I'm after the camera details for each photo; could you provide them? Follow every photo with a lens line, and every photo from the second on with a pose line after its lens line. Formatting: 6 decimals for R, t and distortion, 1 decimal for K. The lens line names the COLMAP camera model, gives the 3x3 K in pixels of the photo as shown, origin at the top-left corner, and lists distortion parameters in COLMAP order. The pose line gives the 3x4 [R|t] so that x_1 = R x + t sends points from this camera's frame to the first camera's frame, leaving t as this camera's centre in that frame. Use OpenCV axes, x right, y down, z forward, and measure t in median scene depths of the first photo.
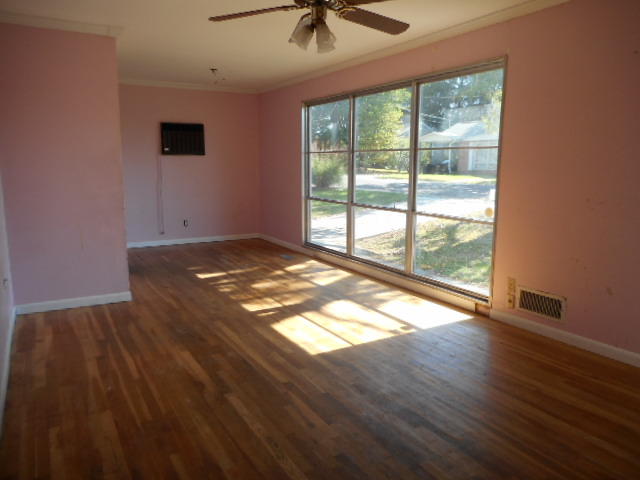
lens RADIAL K [[476.8, 0, 315.1], [0, 476.8, 238.0], [0, 0, 1]] dist [0.039751, -0.050561]
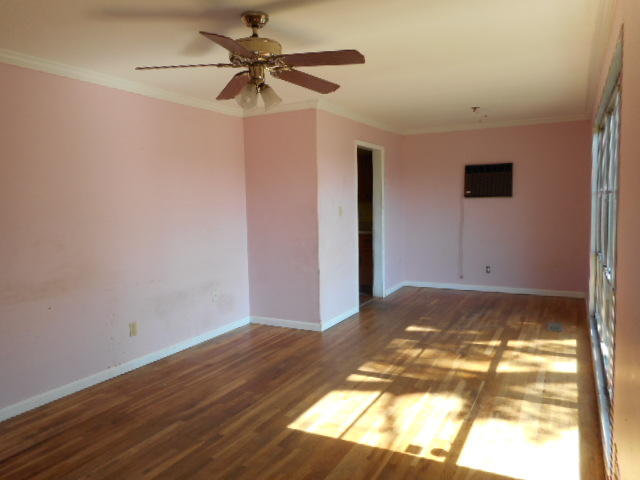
lens RADIAL K [[476.8, 0, 315.1], [0, 476.8, 238.0], [0, 0, 1]] dist [0.039751, -0.050561]
pose [[0.526235, 0.053518, -0.848653, 0.695213], [-0.112025, 0.993682, -0.006801, -0.101425], [0.842928, 0.098649, 0.528906, 0.462909]]
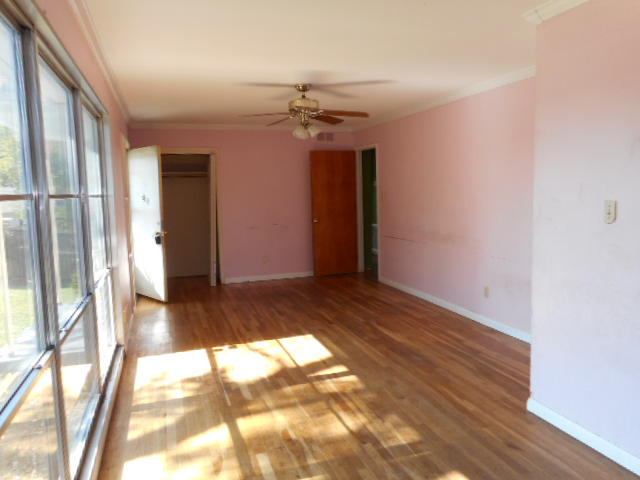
lens RADIAL K [[476.8, 0, 315.1], [0, 476.8, 238.0], [0, 0, 1]] dist [0.039751, -0.050561]
pose [[-0.977469, 0.002943, 0.211060, -0.294797], [0.058204, 0.964896, 0.256103, -0.361591], [-0.202897, 0.262618, -0.943326, 2.038504]]
